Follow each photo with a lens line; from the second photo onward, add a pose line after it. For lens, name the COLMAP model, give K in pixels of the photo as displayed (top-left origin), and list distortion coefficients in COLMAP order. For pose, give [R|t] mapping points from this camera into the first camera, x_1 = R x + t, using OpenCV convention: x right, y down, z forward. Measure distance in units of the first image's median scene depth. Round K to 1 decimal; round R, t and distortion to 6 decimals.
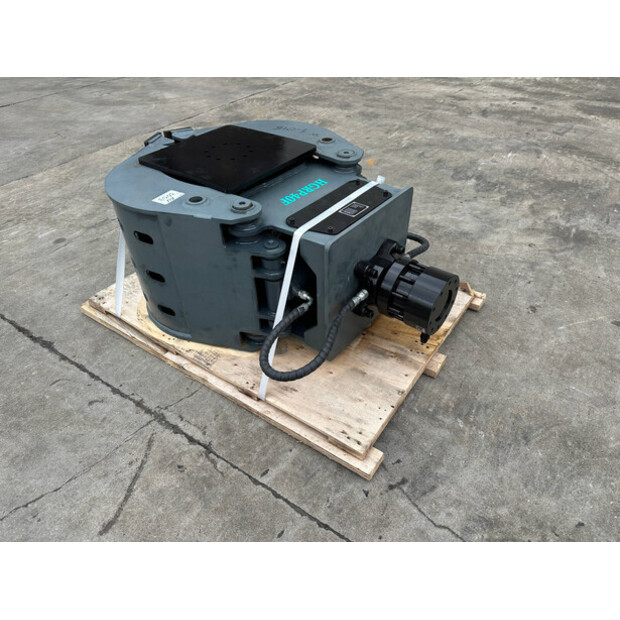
lens RADIAL K [[438.1, 0, 312.2], [0, 438.1, 313.8], [0, 0, 1]] dist [0.017093, -0.030255]
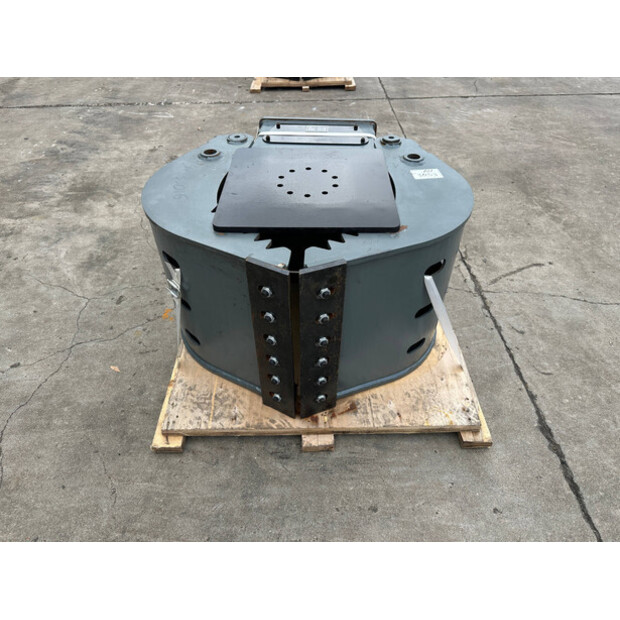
lens RADIAL K [[438.1, 0, 311.8], [0, 438.1, 306.8], [0, 0, 1]] dist [0.017093, -0.030255]
pose [[-0.584670, -0.530676, 0.613632, -0.900809], [0.532679, 0.319379, 0.783741, -1.034182], [-0.611893, 0.785099, 0.095949, 1.254929]]
